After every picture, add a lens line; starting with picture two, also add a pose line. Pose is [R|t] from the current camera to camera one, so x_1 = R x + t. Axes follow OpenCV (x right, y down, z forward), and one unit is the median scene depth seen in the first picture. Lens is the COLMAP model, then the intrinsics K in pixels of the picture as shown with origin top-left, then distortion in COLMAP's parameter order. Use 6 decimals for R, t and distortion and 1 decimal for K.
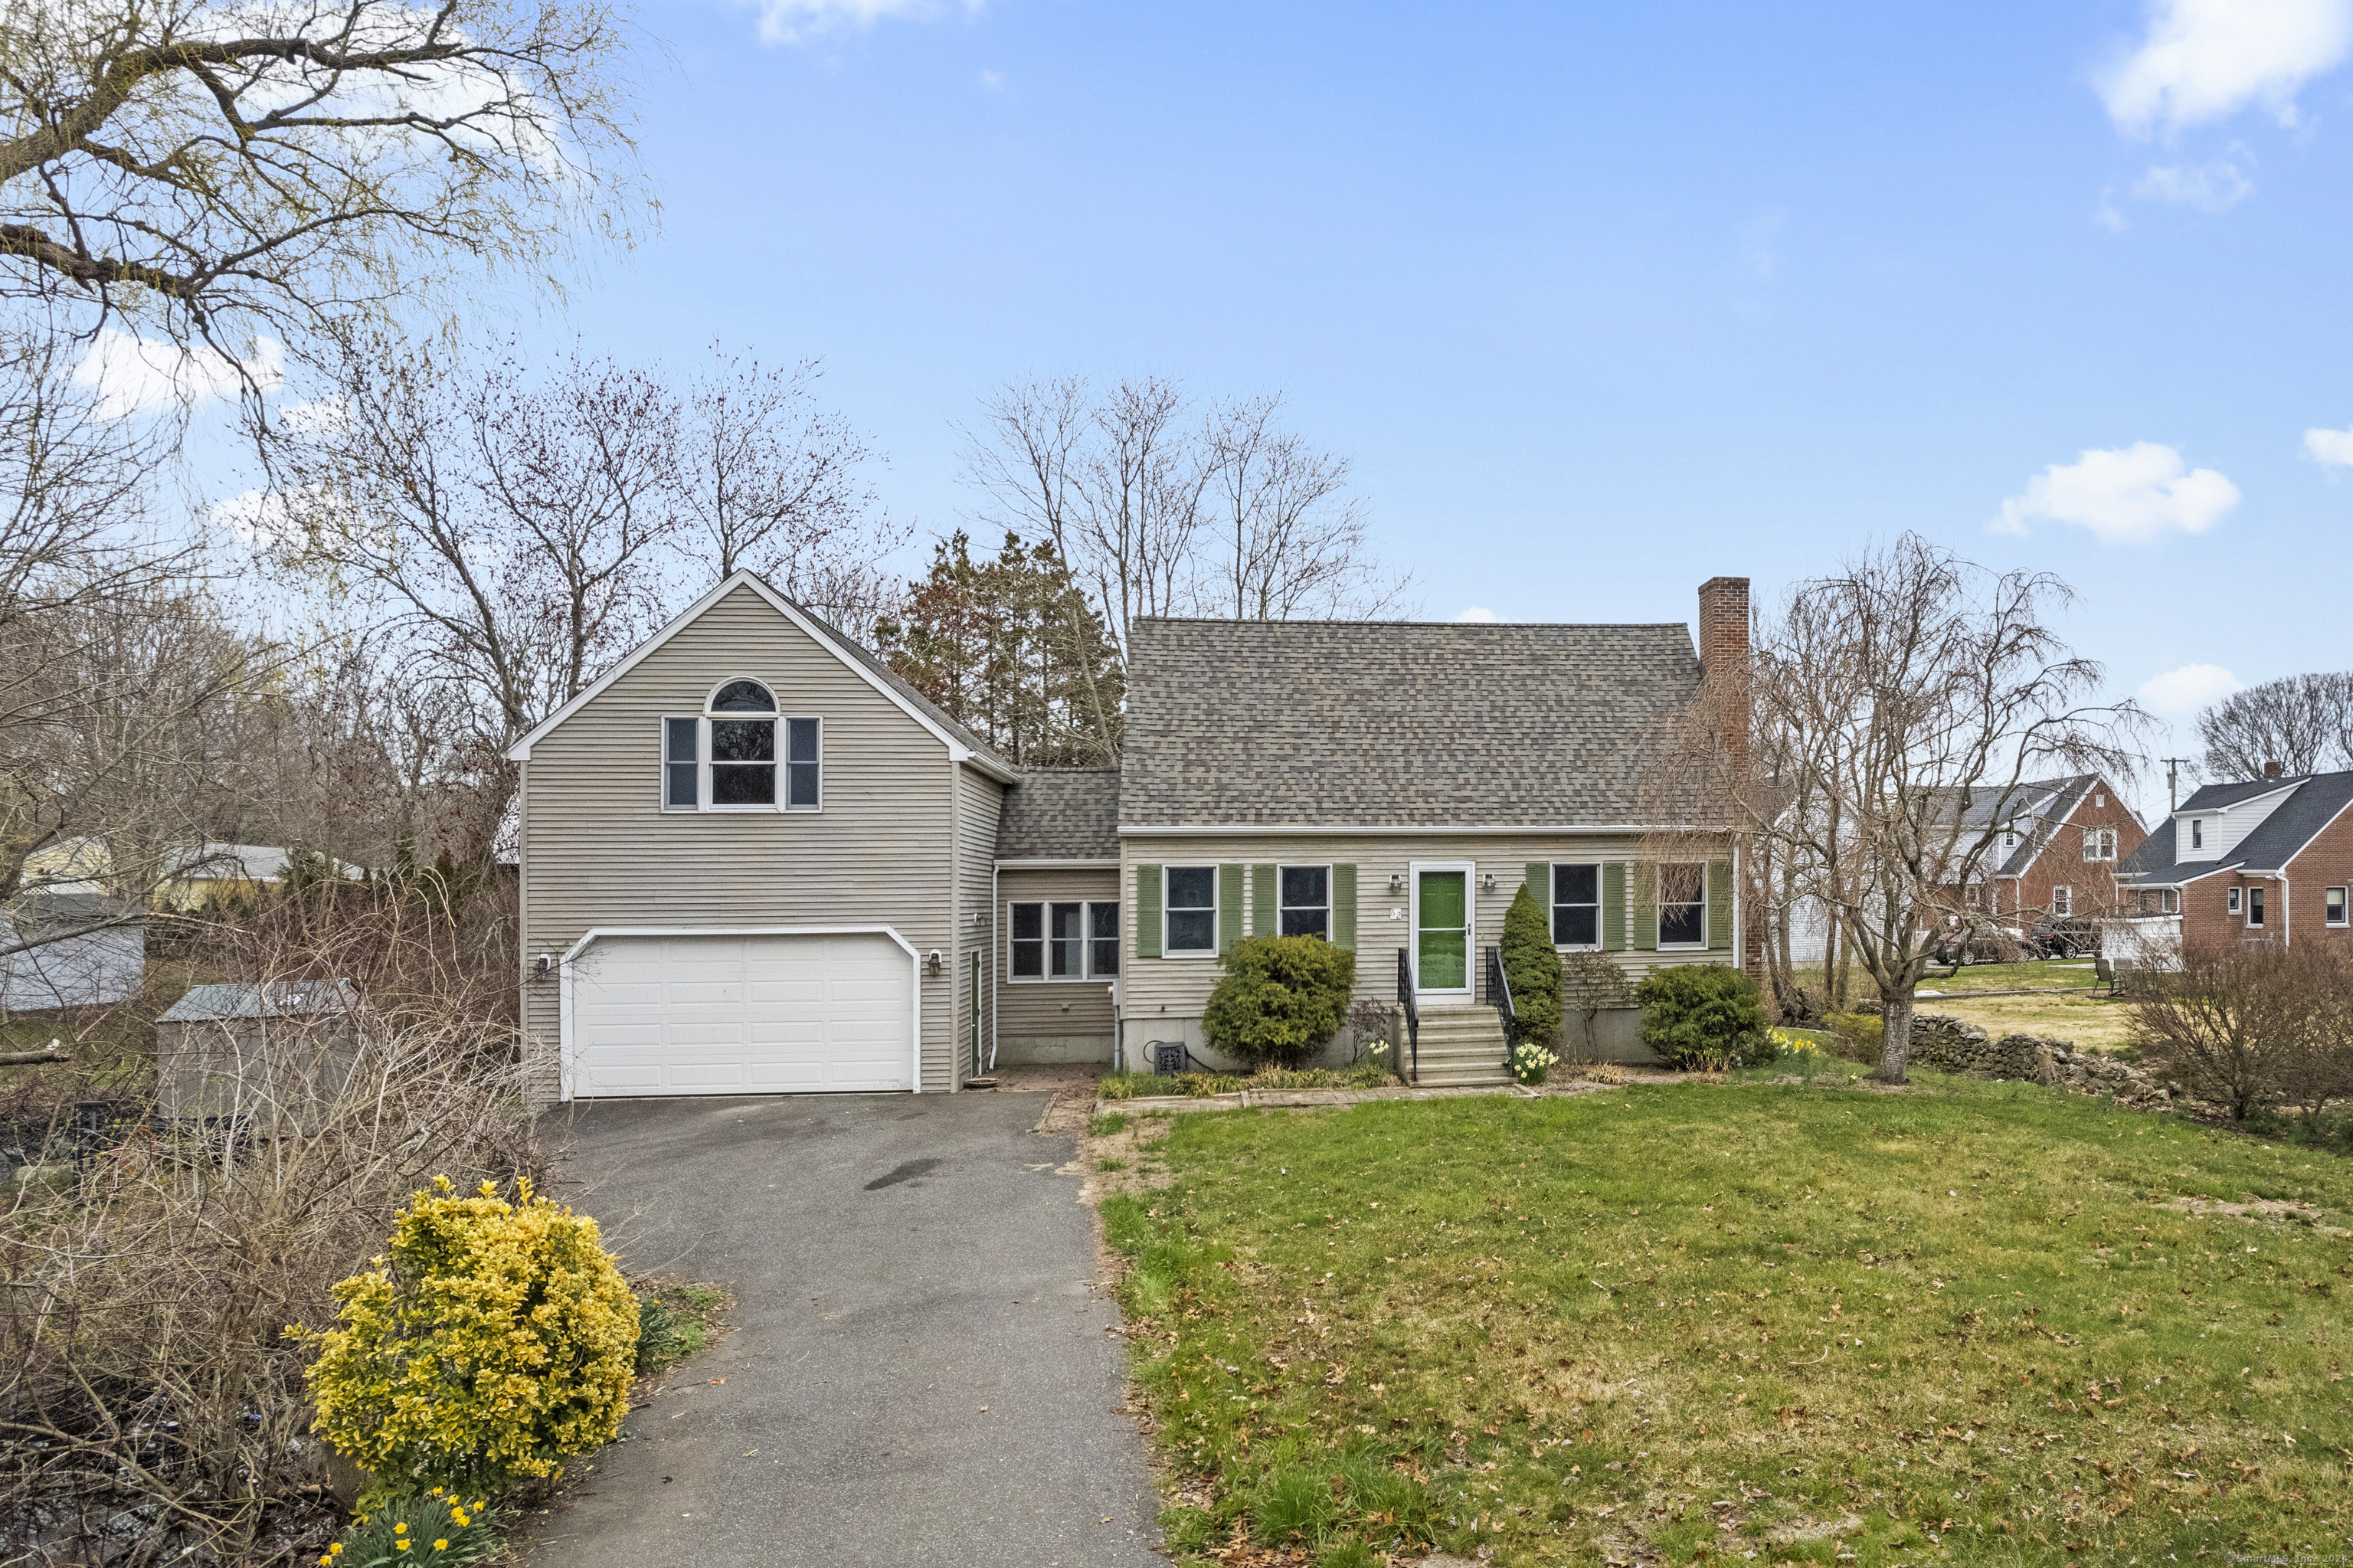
lens RADIAL K [[1639.0, 0, 1277.8], [0, 1639.0, 792.8], [0, 0, 1]] dist [-0.100739, 0.114445]
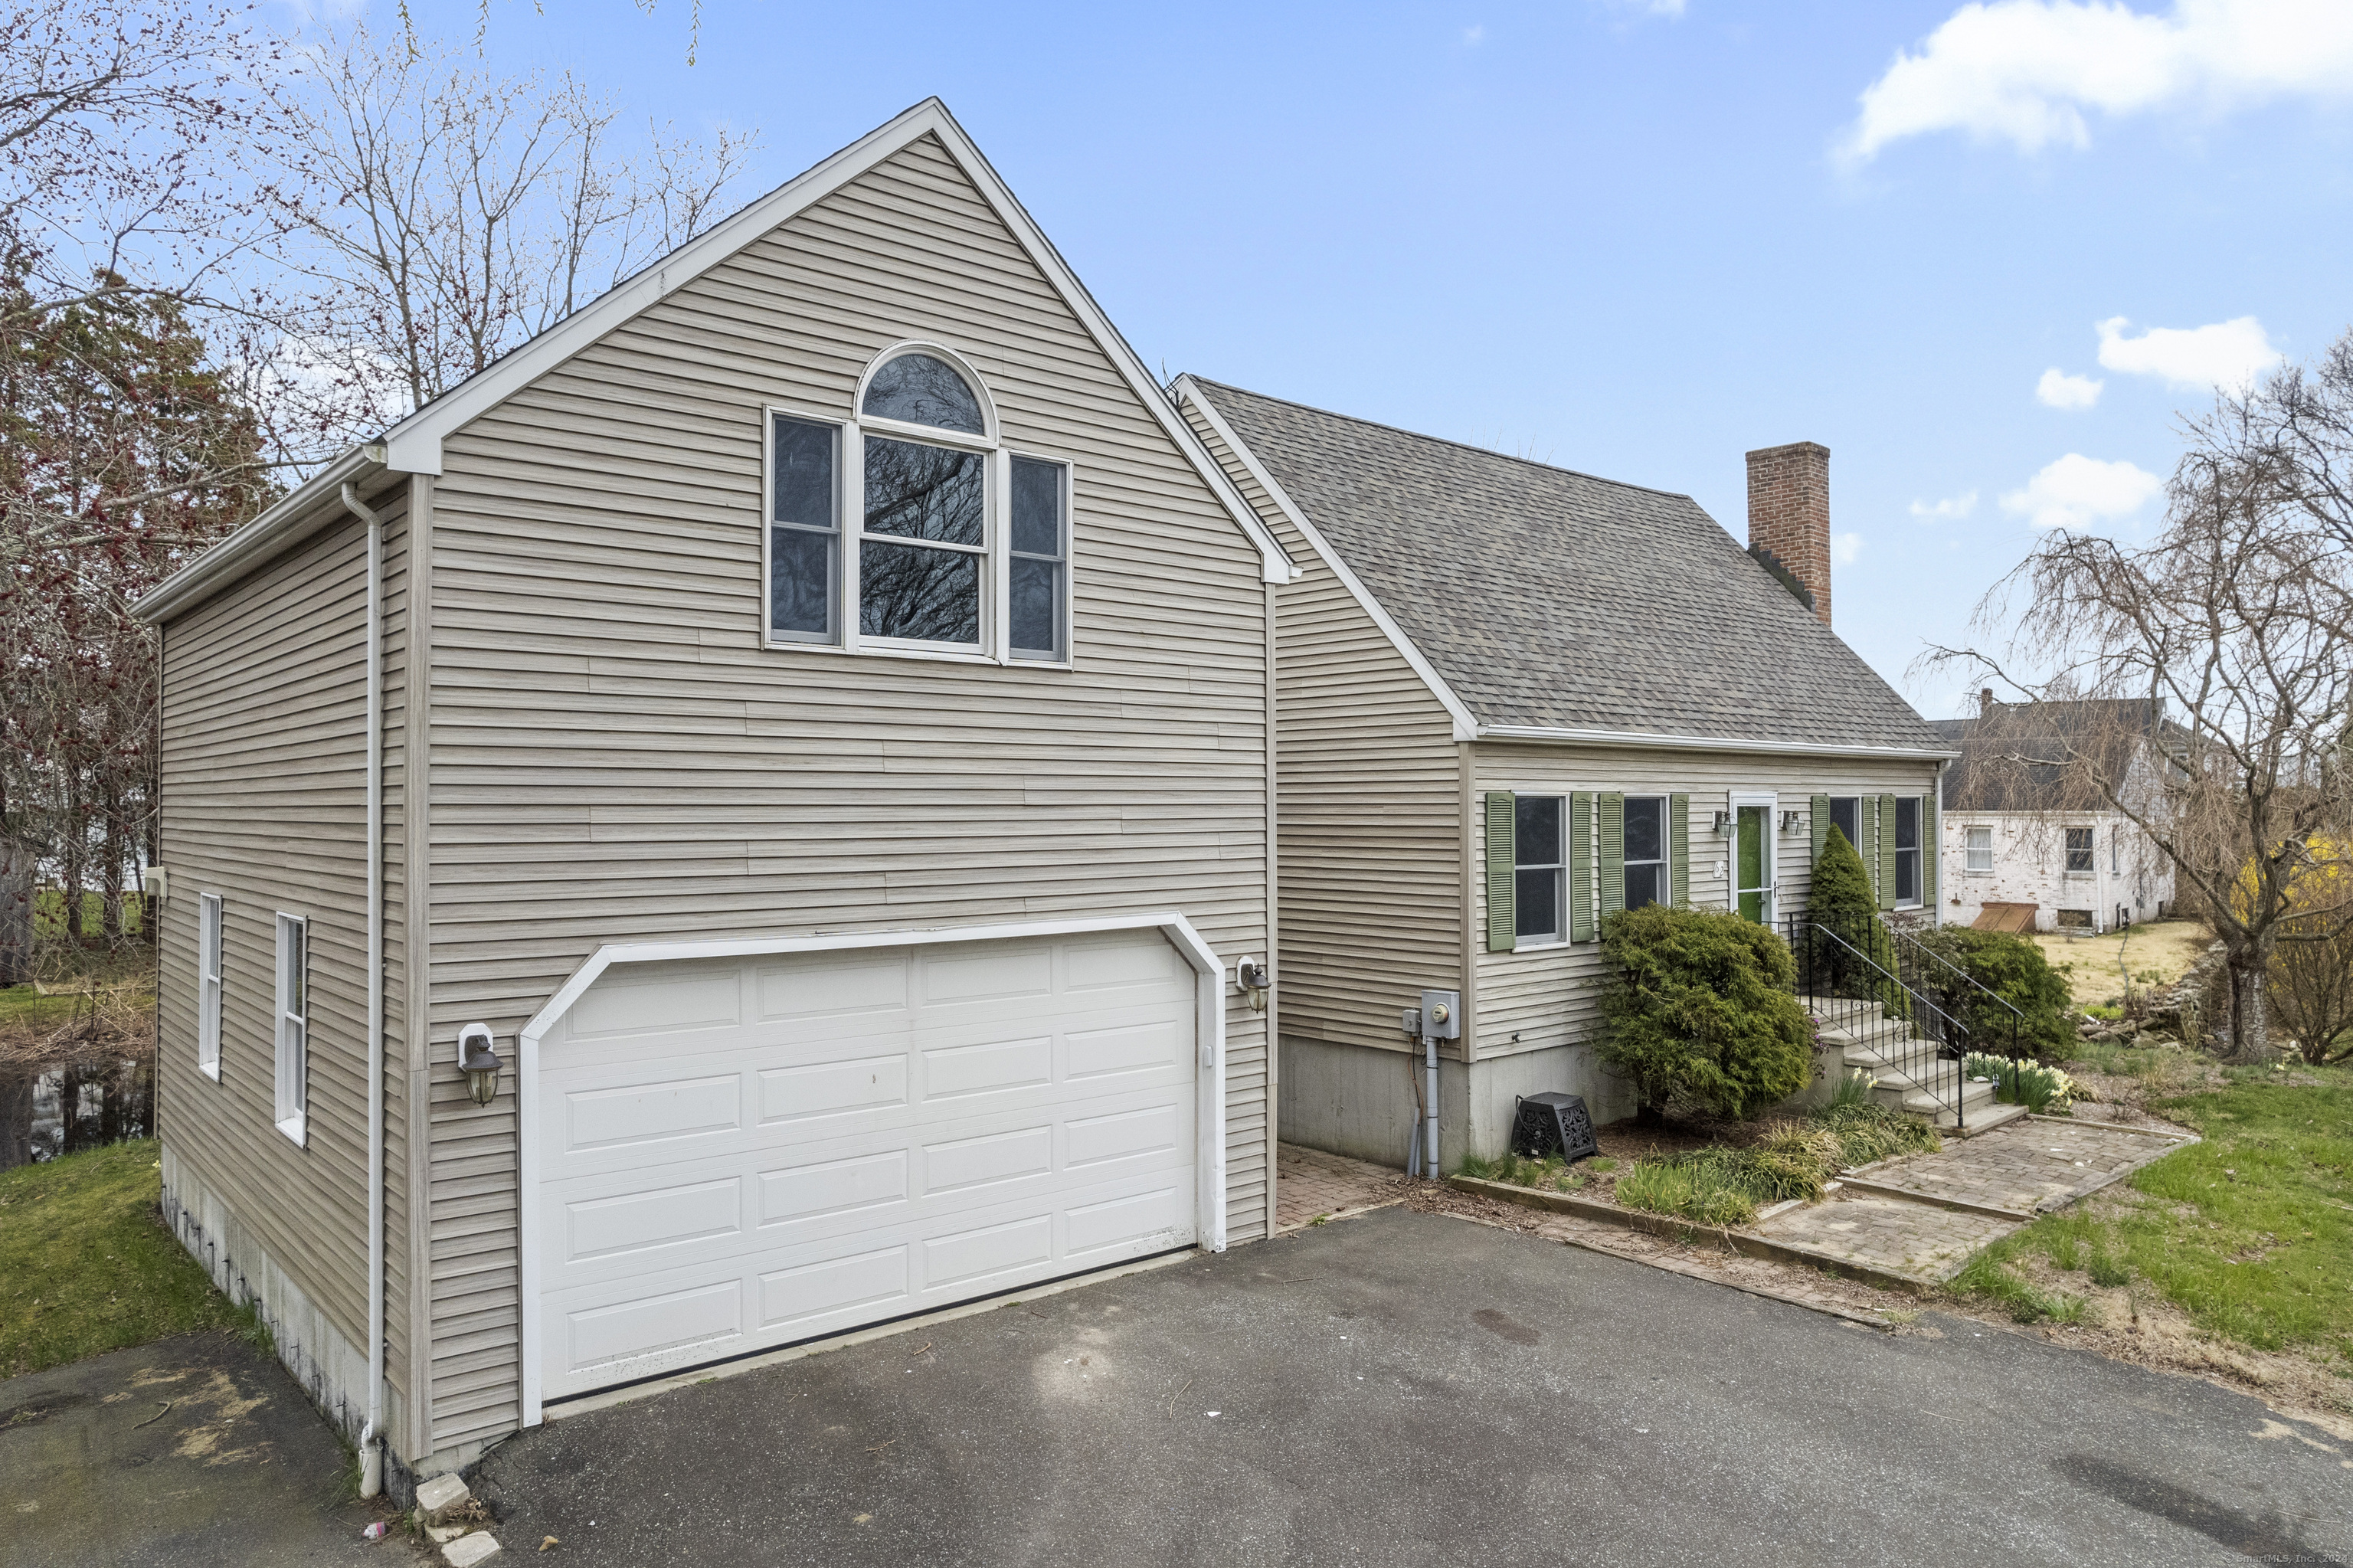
lens RADIAL K [[1639.0, 0, 1277.8], [0, 1639.0, 792.8], [0, 0, 1]] dist [-0.100739, 0.114445]
pose [[0.849232, 0.010012, 0.527925, -0.472467], [-0.028050, 0.999264, 0.026170, 0.033307], [-0.527274, -0.037033, 0.848888, 0.578879]]
